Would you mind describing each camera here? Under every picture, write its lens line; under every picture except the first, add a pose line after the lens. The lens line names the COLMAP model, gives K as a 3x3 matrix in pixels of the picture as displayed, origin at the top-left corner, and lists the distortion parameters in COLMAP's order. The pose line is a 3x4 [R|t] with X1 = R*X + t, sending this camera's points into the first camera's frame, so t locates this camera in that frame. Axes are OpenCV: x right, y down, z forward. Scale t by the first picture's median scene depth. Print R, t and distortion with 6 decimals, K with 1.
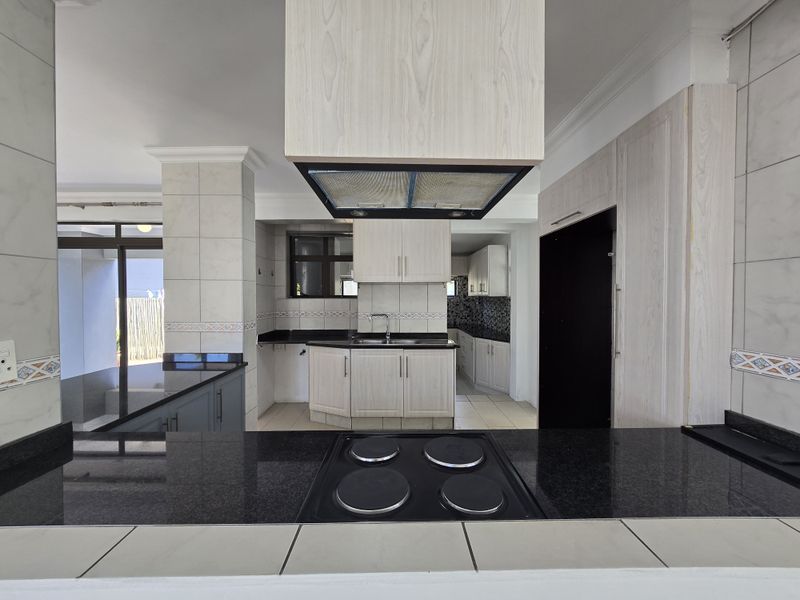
lens RADIAL K [[329.6, 0, 402.2], [0, 329.6, 300.0], [0, 0, 1]] dist [-0.002240, -0.000037]
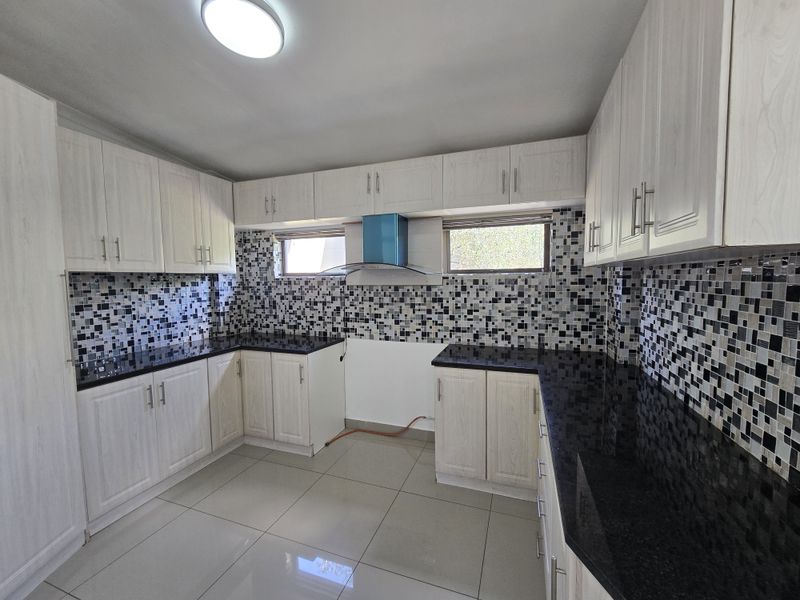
lens RADIAL K [[329.6, 0, 402.2], [0, 329.6, 300.0], [0, 0, 1]] dist [-0.002240, -0.000037]
pose [[0.933373, 0.012697, -0.358683, 0.245713], [0.004278, 0.998909, 0.046492, 0.006719], [0.358882, -0.044929, 0.932301, 1.049706]]
